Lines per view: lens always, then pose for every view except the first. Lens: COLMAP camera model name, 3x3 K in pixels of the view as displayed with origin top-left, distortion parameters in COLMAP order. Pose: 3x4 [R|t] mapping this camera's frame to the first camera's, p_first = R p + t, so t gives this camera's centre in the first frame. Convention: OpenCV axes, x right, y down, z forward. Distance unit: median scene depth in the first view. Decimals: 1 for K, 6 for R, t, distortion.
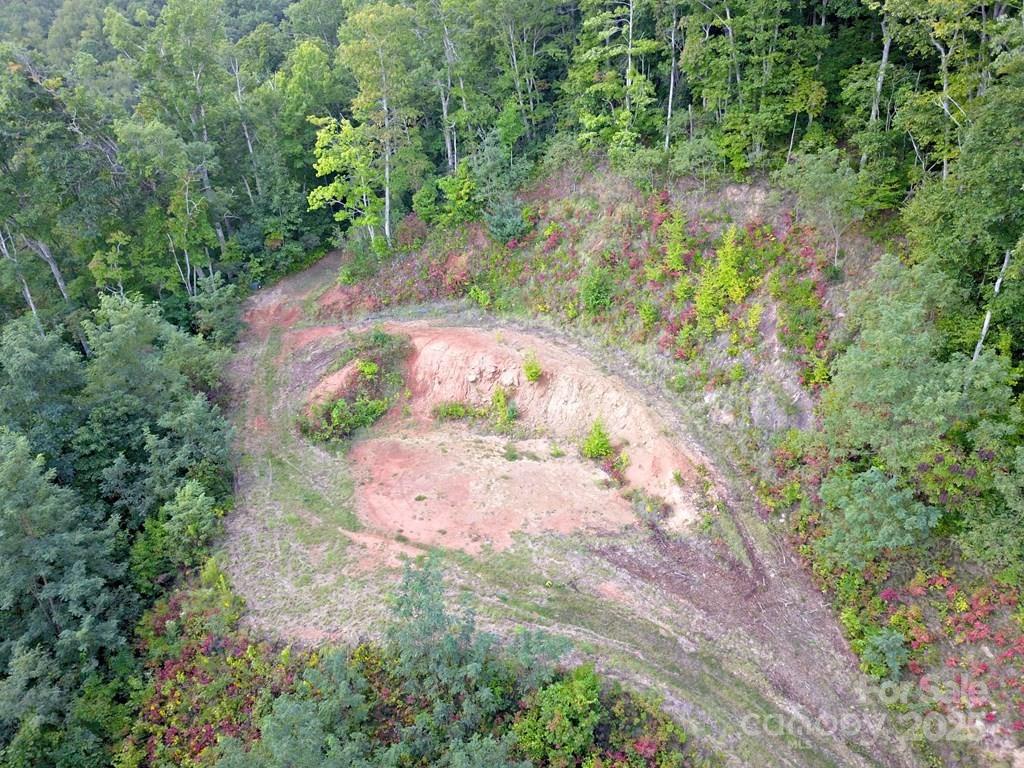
lens RADIAL K [[820.6, 0, 512.0], [0, 820.6, 384.0], [0, 0, 1]] dist [0.221829, -0.604405]
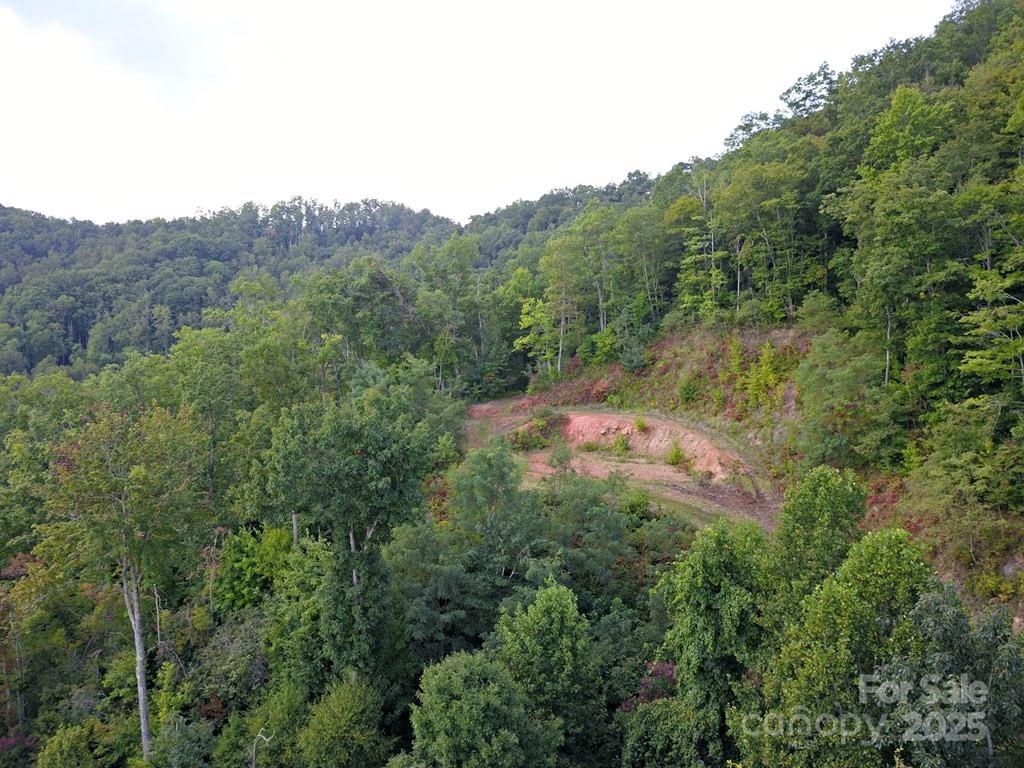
lens RADIAL K [[820.6, 0, 512.0], [0, 820.6, 384.0], [0, 0, 1]] dist [0.221829, -0.604405]
pose [[0.976941, 0.022131, -0.212358, 0.108115], [-0.095194, 0.935432, -0.340448, 0.434195], [0.191112, 0.352813, 0.915969, -0.499128]]
